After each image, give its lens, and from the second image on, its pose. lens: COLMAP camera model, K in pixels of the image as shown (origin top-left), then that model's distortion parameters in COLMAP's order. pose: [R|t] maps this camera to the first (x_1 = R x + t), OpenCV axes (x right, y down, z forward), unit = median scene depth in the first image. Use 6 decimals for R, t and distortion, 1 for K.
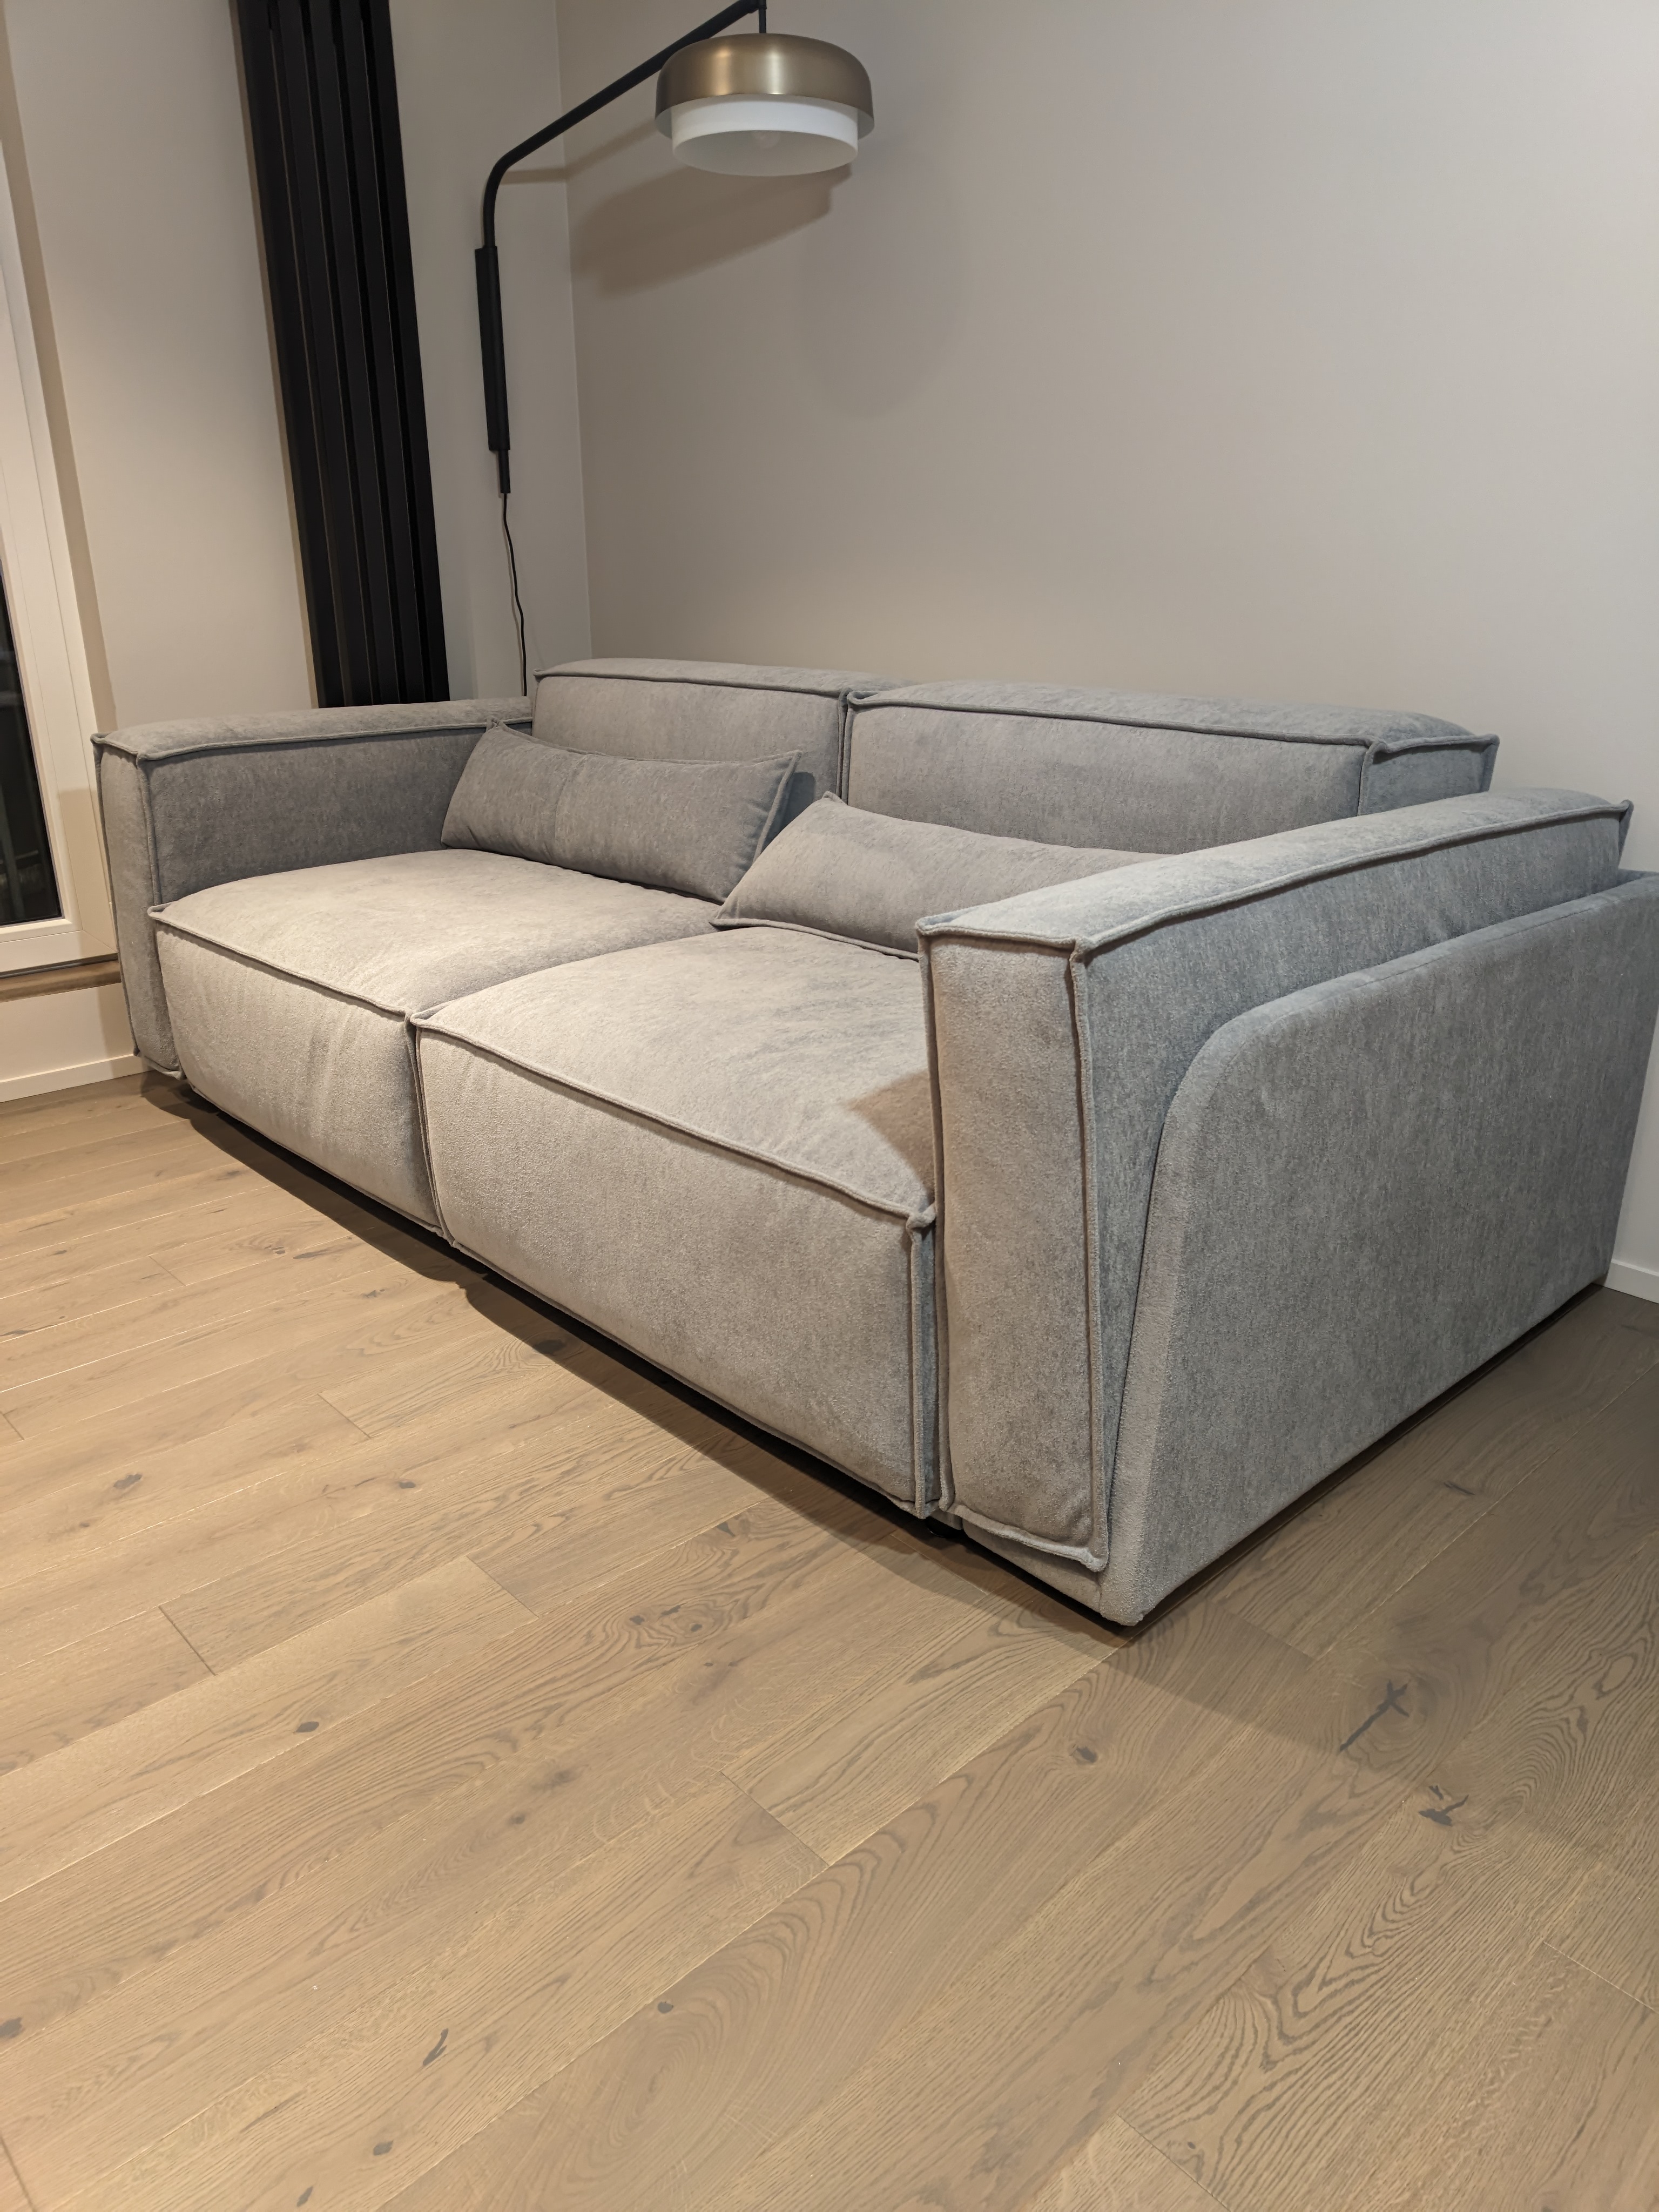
lens RADIAL K [[1537.3, 0, 821.5], [0, 1537.3, 1112.9], [0, 0, 1]] dist [0.019275, -0.004577]
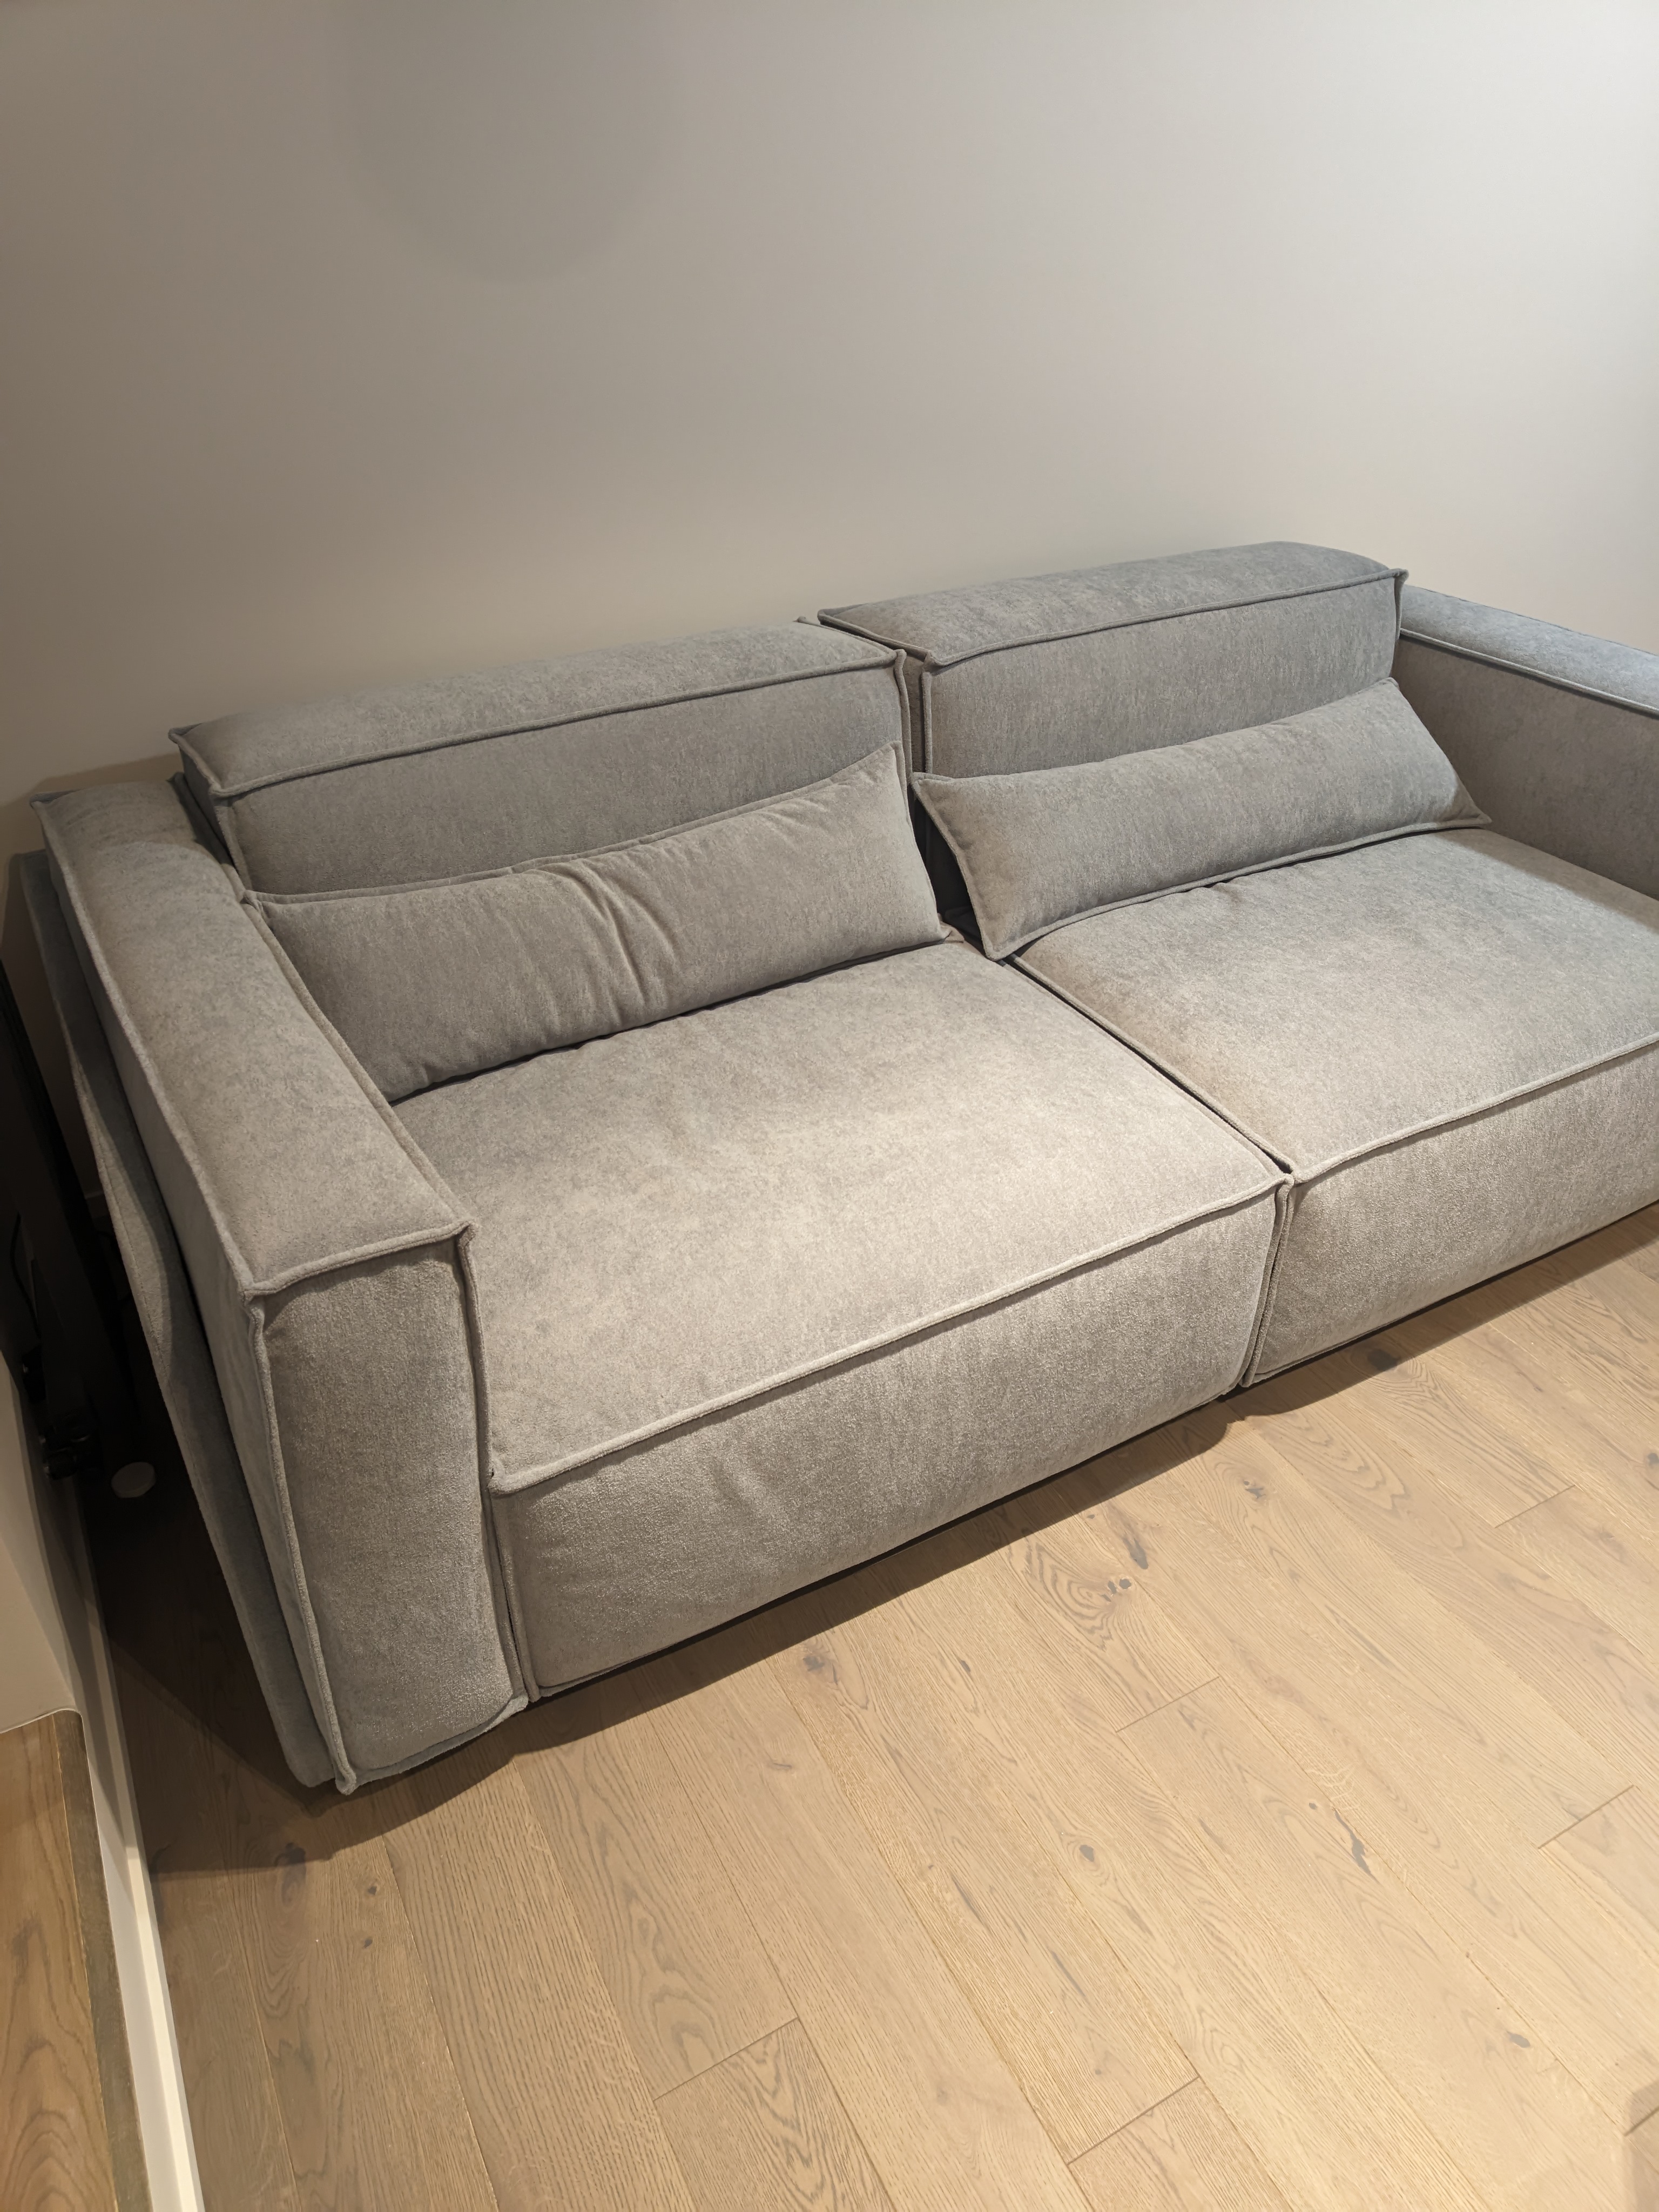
lens RADIAL K [[1537.3, 0, 825.1], [0, 1537.3, 1098.4], [0, 0, 1]] dist [0.019275, -0.004577]
pose [[0.227255, -0.510980, 0.829008, -0.957243], [0.327809, 0.841742, 0.428967, -0.519263], [-0.917004, 0.174272, 0.358794, 0.884665]]
